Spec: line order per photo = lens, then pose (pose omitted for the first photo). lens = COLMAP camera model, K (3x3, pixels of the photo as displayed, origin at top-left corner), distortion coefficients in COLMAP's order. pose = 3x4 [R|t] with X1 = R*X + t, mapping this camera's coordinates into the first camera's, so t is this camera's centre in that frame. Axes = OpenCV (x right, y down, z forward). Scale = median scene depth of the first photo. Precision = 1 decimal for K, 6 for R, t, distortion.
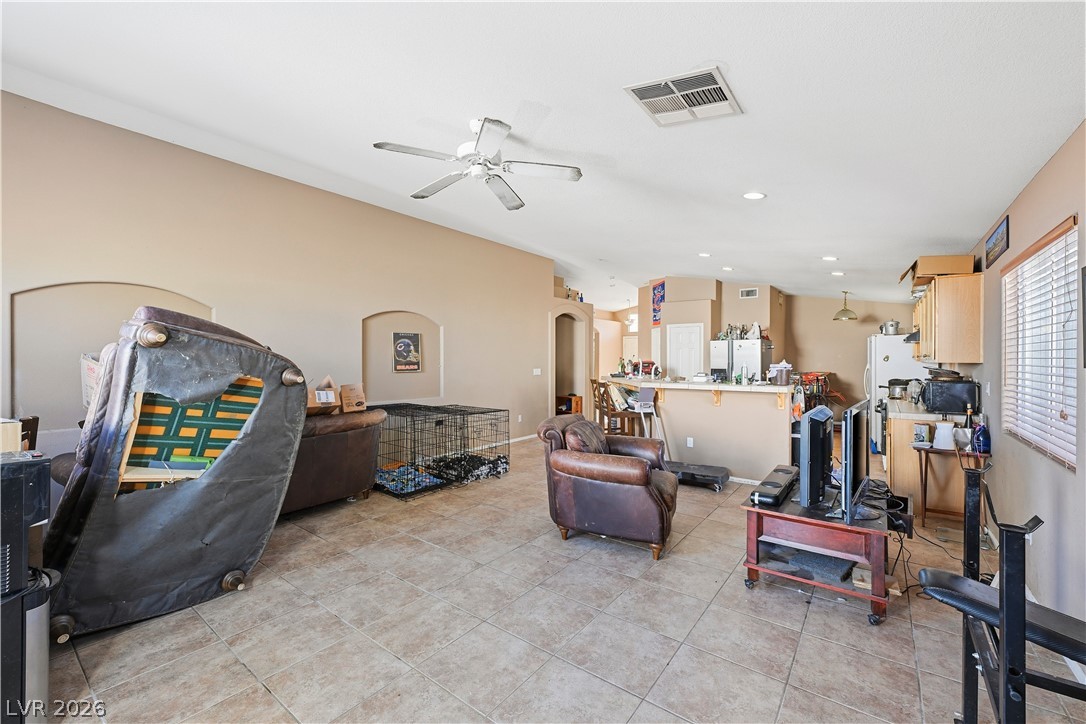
lens RADIAL K [[455.7, 0, 543.7], [0, 455.7, 358.9], [0, 0, 1]] dist [-0.000838, -0.000032]
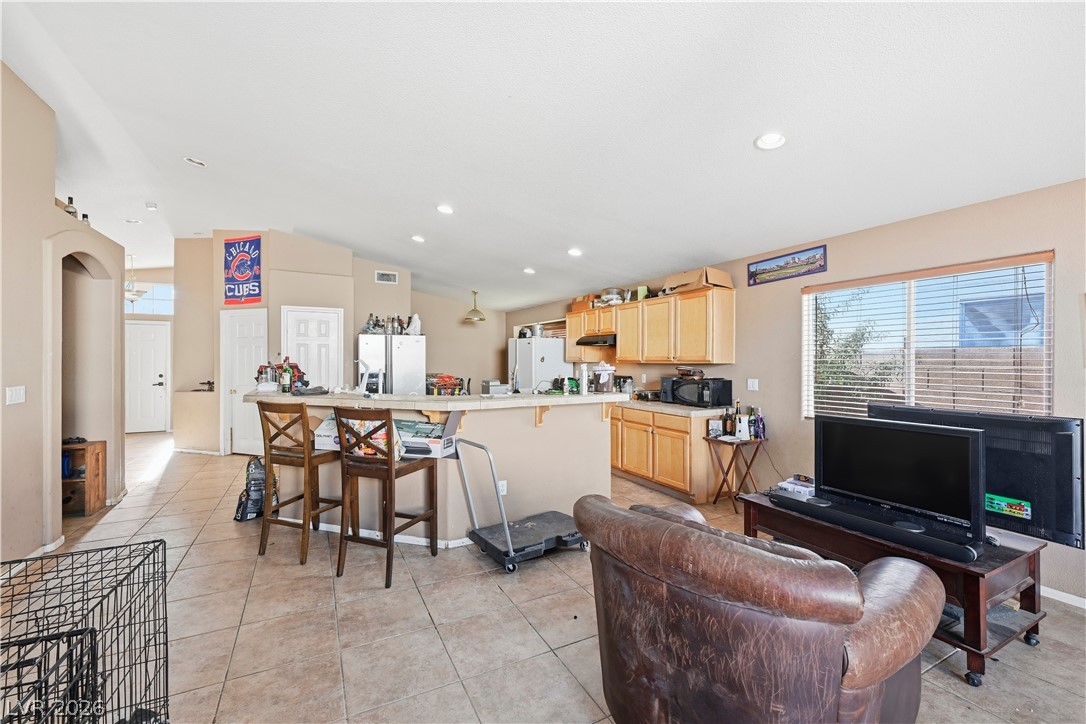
lens RADIAL K [[455.7, 0, 546.7], [0, 455.7, 361.3], [0, 0, 1]] dist [-0.000838, -0.000032]
pose [[0.425414, -0.002509, 0.904996, -0.144834], [-0.000215, 0.999996, 0.002873, -0.000345], [-0.904999, -0.001417, 0.425411, 0.400567]]
